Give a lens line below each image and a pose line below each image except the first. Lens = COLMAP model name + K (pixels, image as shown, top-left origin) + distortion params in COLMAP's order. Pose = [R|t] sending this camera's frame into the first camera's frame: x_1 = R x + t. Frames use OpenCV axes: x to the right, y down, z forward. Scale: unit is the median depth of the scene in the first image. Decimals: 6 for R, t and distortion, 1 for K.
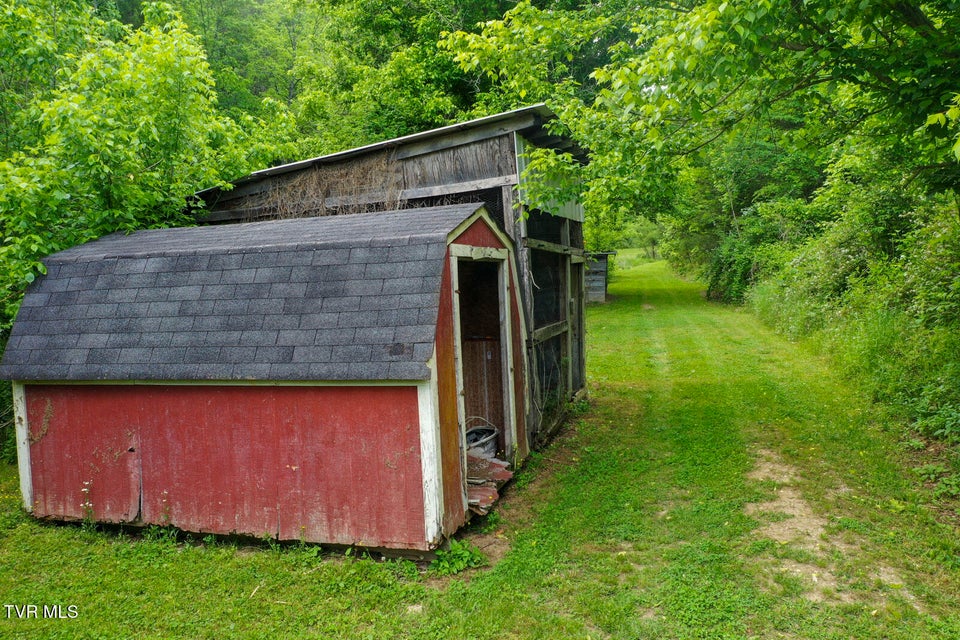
lens RADIAL K [[751.7, 0, 479.8], [0, 751.7, 321.4], [0, 0, 1]] dist [-0.008299, 0.000707]
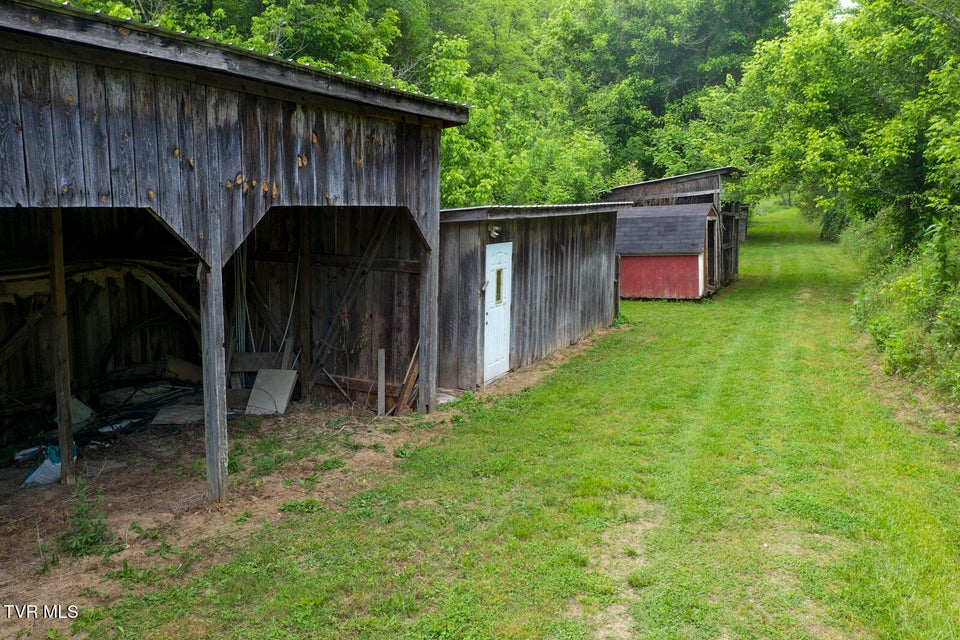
lens RADIAL K [[751.7, 0, 478.9], [0, 751.7, 321.1], [0, 0, 1]] dist [-0.008299, 0.000707]
pose [[0.985758, 0.028304, -0.165769, -0.449469], [-0.015677, 0.996908, 0.076994, 0.121094], [0.167436, -0.073299, 0.983154, -2.462145]]
